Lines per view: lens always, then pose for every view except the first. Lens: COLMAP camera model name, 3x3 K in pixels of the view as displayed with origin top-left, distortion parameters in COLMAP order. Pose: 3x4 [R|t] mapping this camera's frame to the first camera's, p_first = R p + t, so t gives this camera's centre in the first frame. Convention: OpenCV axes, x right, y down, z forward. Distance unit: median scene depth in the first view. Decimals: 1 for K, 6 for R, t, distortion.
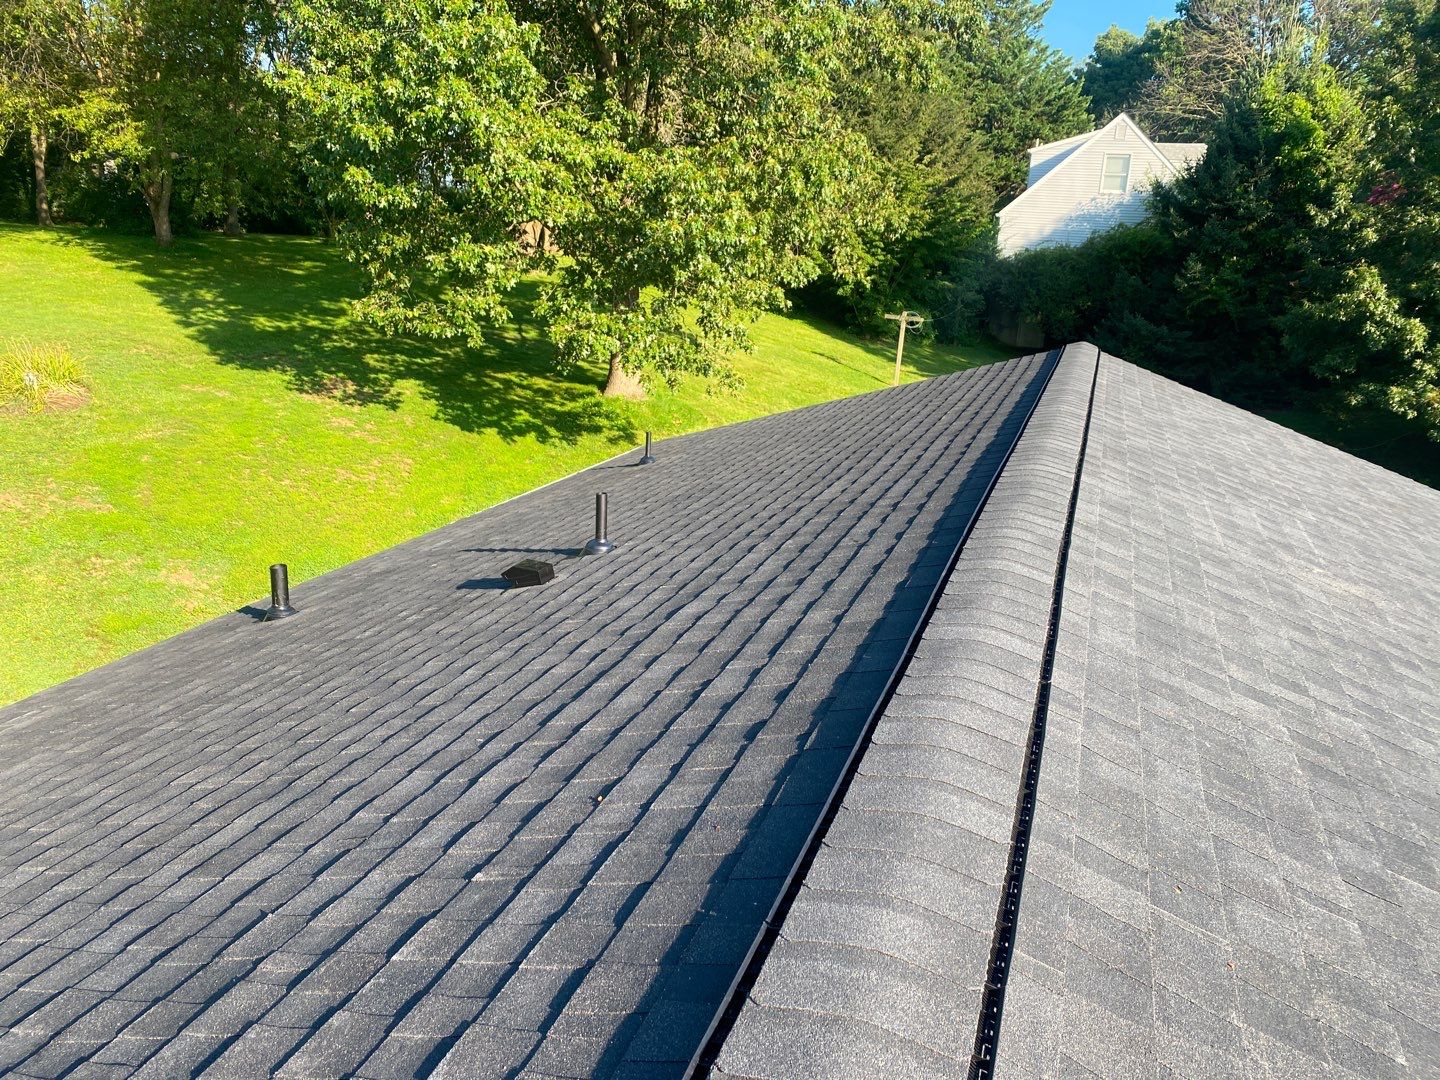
lens RADIAL K [[1086.5, 0, 724.0], [0, 1086.5, 540.8], [0, 0, 1]] dist [0.027190, -0.037976]
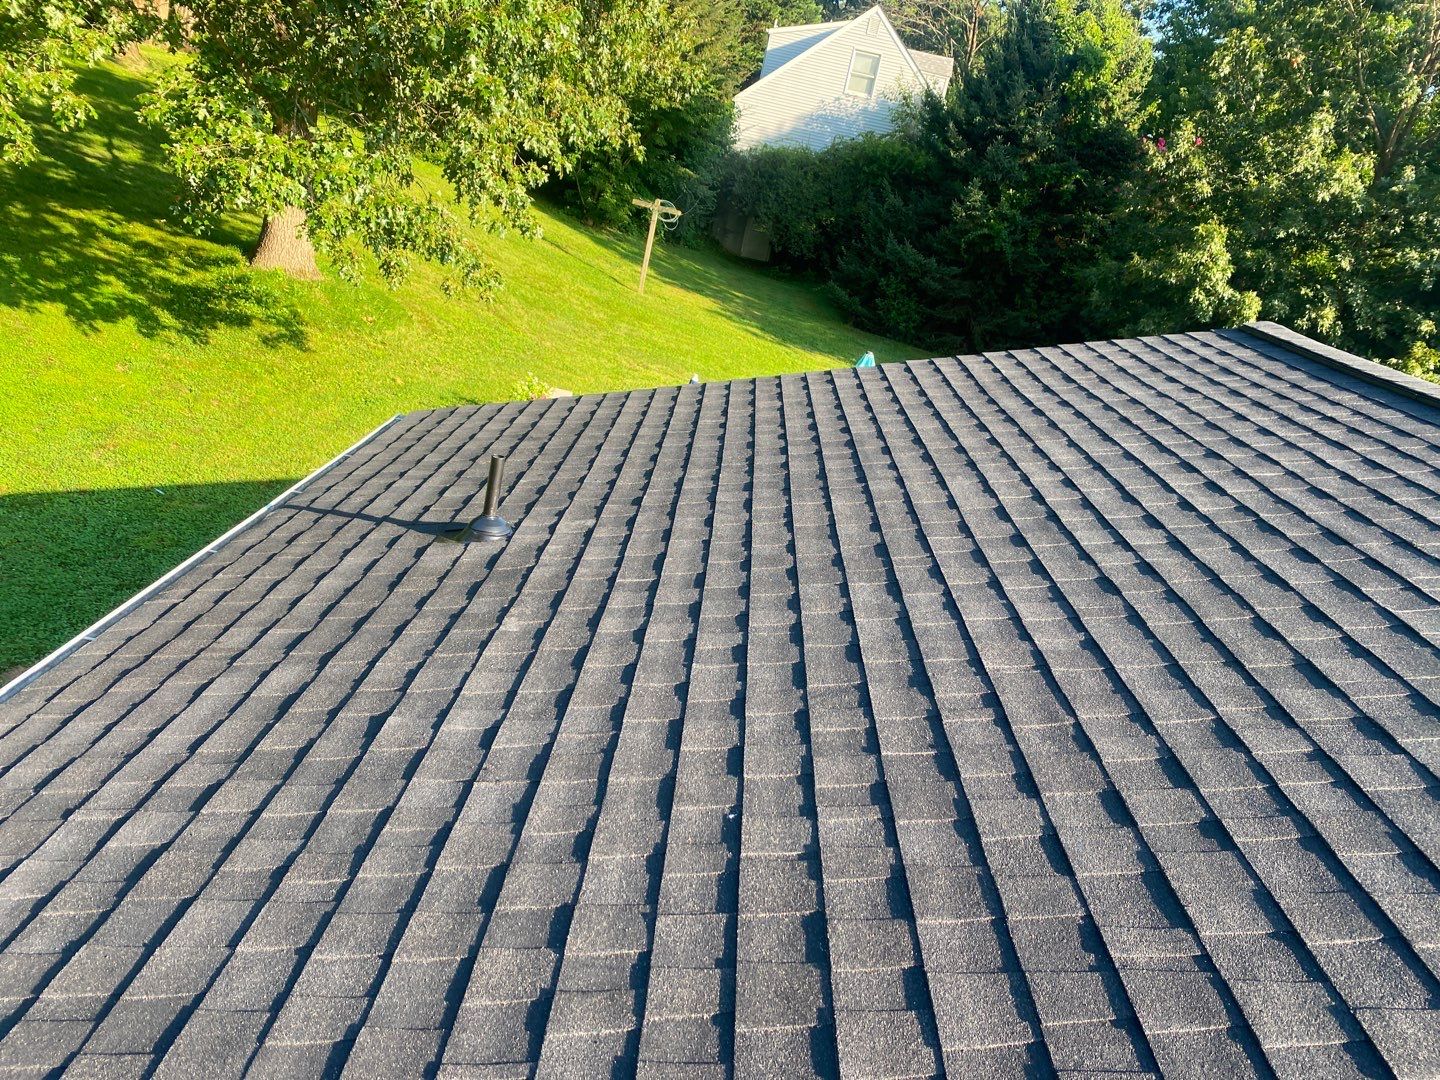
lens RADIAL K [[1086.5, 0, 732.0], [0, 1086.5, 534.9], [0, 0, 1]] dist [0.027190, -0.037976]
pose [[0.941809, 0.038689, 0.333913, -0.052798], [-0.071107, 0.993805, 0.085410, -0.050461], [-0.328540, -0.104183, 0.938726, 0.274378]]
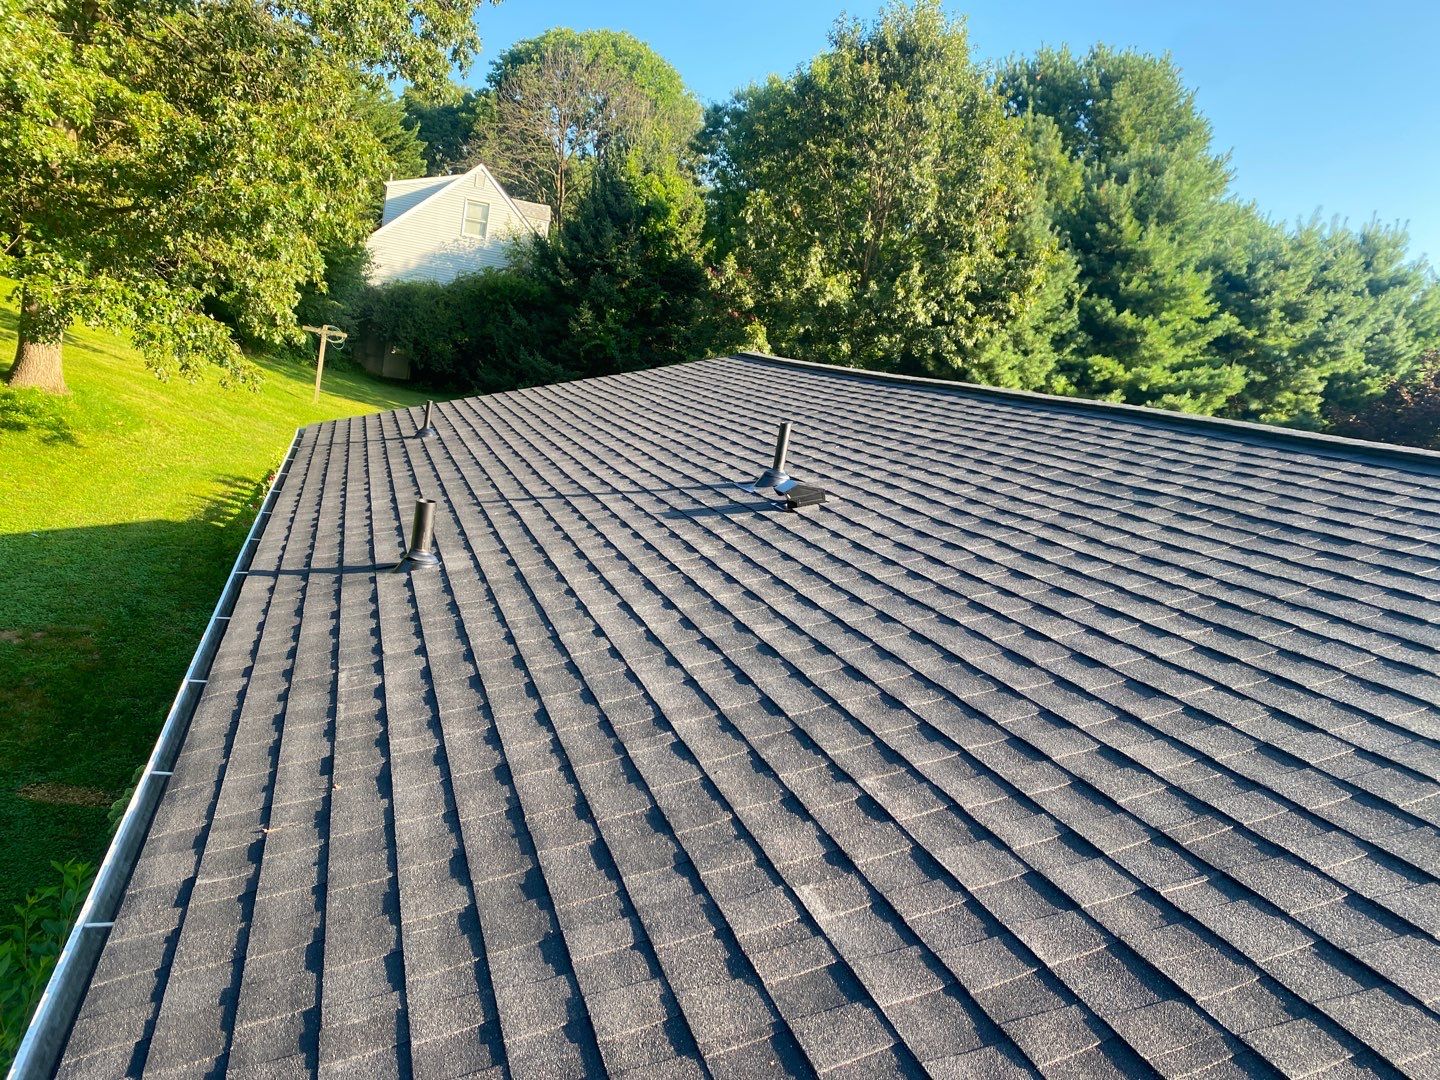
lens RADIAL K [[1086.5, 0, 721.2], [0, 1086.5, 546.8], [0, 0, 1]] dist [0.027190, -0.037976]
pose [[0.789915, -0.022153, 0.612816, -0.195703], [0.043956, 0.998822, -0.020552, 0.022347], [-0.611639, 0.043172, 0.789958, 0.062437]]
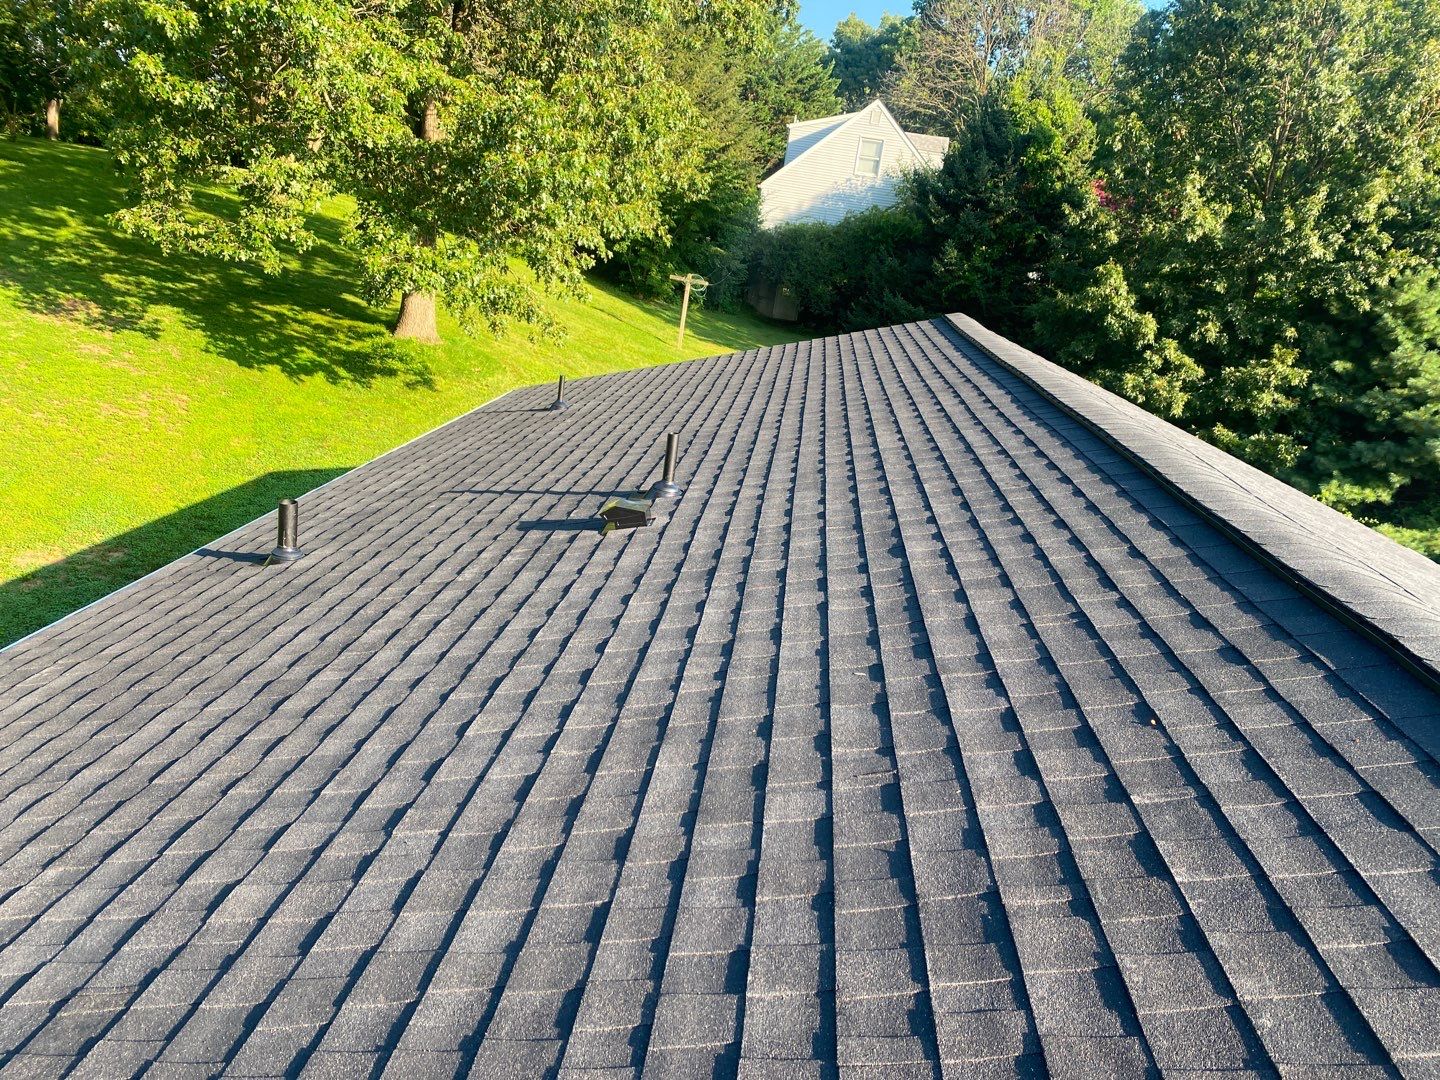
lens RADIAL K [[1086.5, 0, 737.1], [0, 1086.5, 541.9], [0, 0, 1]] dist [0.027190, -0.037976]
pose [[0.962711, 0.011956, 0.270266, -0.079746], [-0.021593, 0.999232, 0.032712, 0.005064], [-0.269667, -0.037328, 0.962230, 0.014857]]
